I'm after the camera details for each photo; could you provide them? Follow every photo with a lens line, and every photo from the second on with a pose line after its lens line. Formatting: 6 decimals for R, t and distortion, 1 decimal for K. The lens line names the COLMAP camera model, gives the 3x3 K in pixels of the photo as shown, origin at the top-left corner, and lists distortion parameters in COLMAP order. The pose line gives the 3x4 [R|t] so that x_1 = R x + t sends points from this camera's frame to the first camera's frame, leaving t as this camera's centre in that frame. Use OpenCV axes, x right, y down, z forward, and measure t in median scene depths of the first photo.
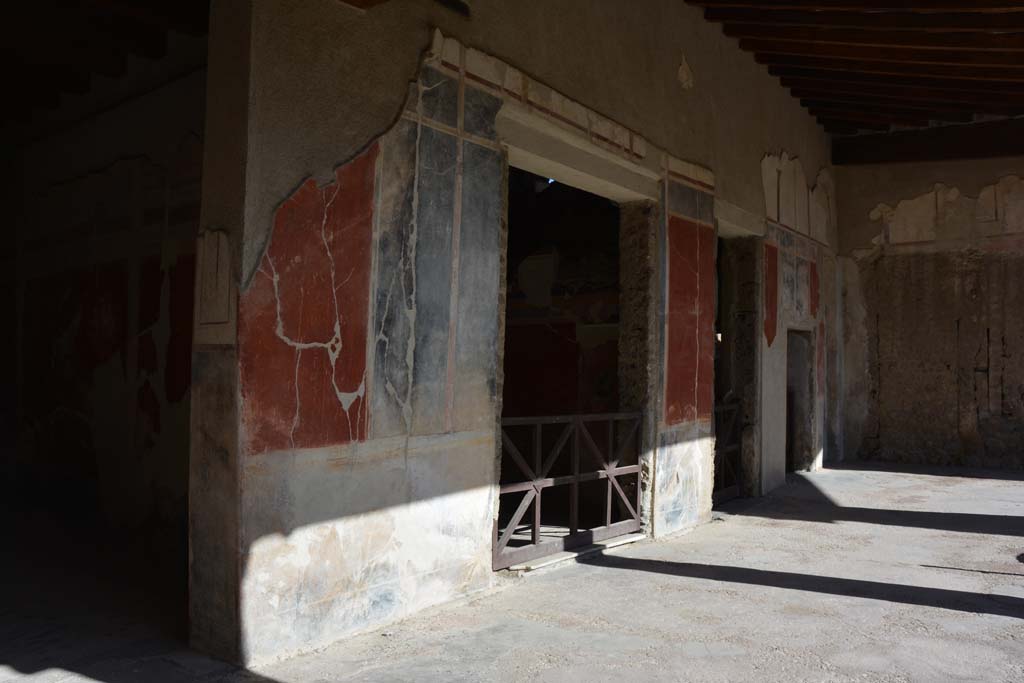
lens RADIAL K [[808.1, 0, 512.0], [0, 808.1, 341.5], [0, 0, 1]] dist [-0.148301, 0.120982]
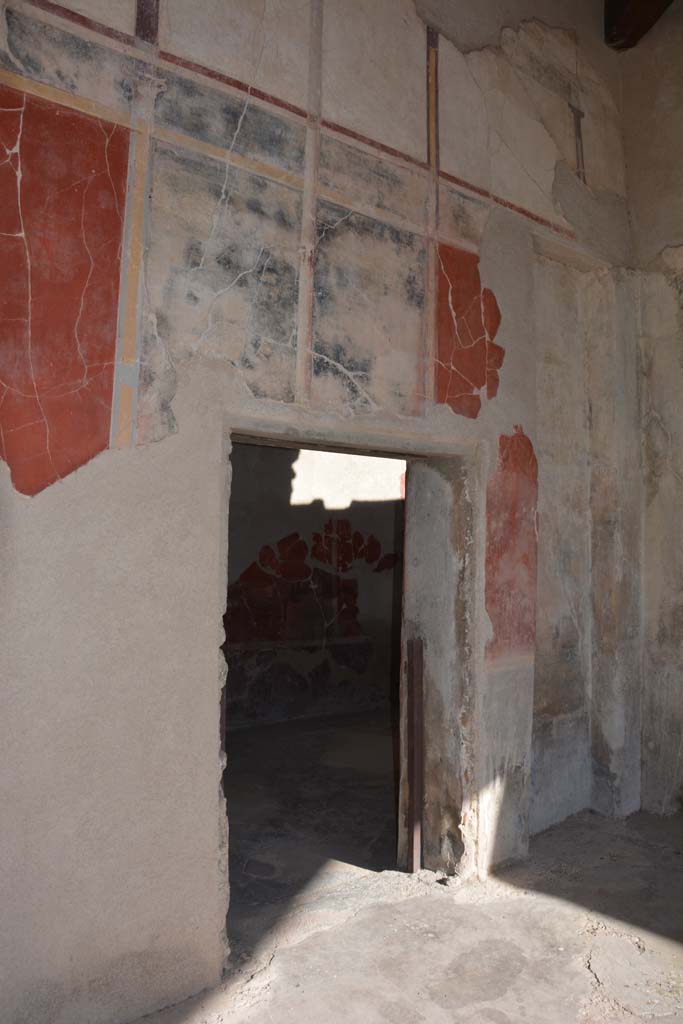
lens RADIAL K [[808.1, 0, 341.5], [0, 808.1, 512.0], [0, 0, 1]] dist [-0.148301, 0.120982]
pose [[0.973646, -0.004227, -0.228027, 0.627253], [0.001297, 0.999915, -0.012999, 0.021493], [0.228063, 0.012361, 0.973568, 1.029868]]
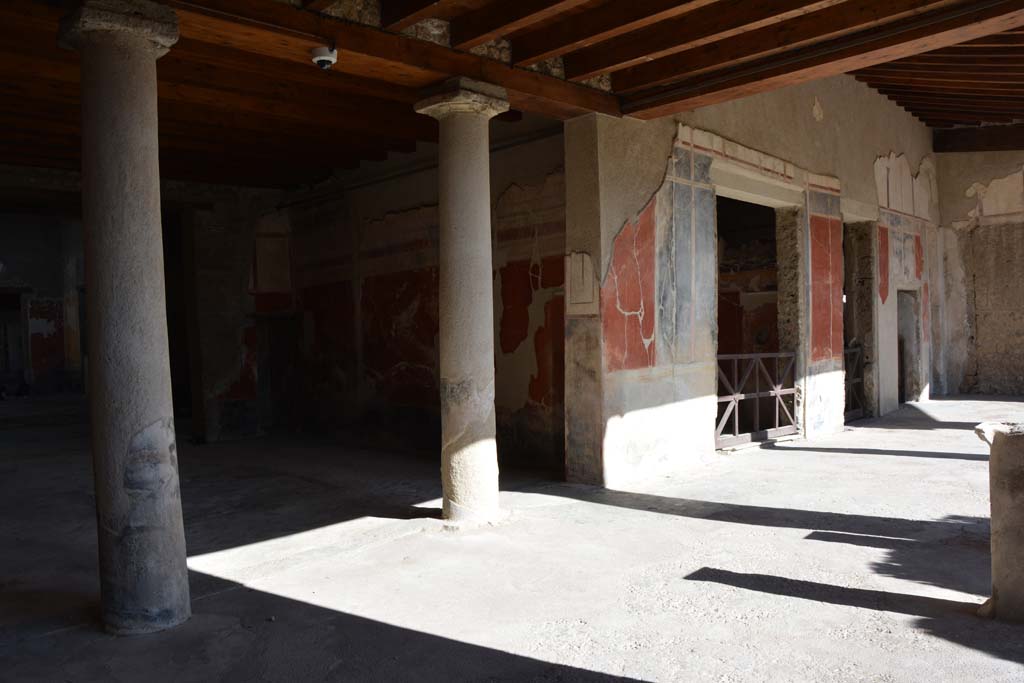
lens RADIAL K [[808.1, 0, 512.0], [0, 808.1, 341.5], [0, 0, 1]] dist [-0.148301, 0.120982]
pose [[0.991616, -0.032361, -0.125102, -0.166165], [0.037499, 0.998538, 0.038930, -0.007111], [0.123659, -0.043295, 0.991380, -0.487400]]
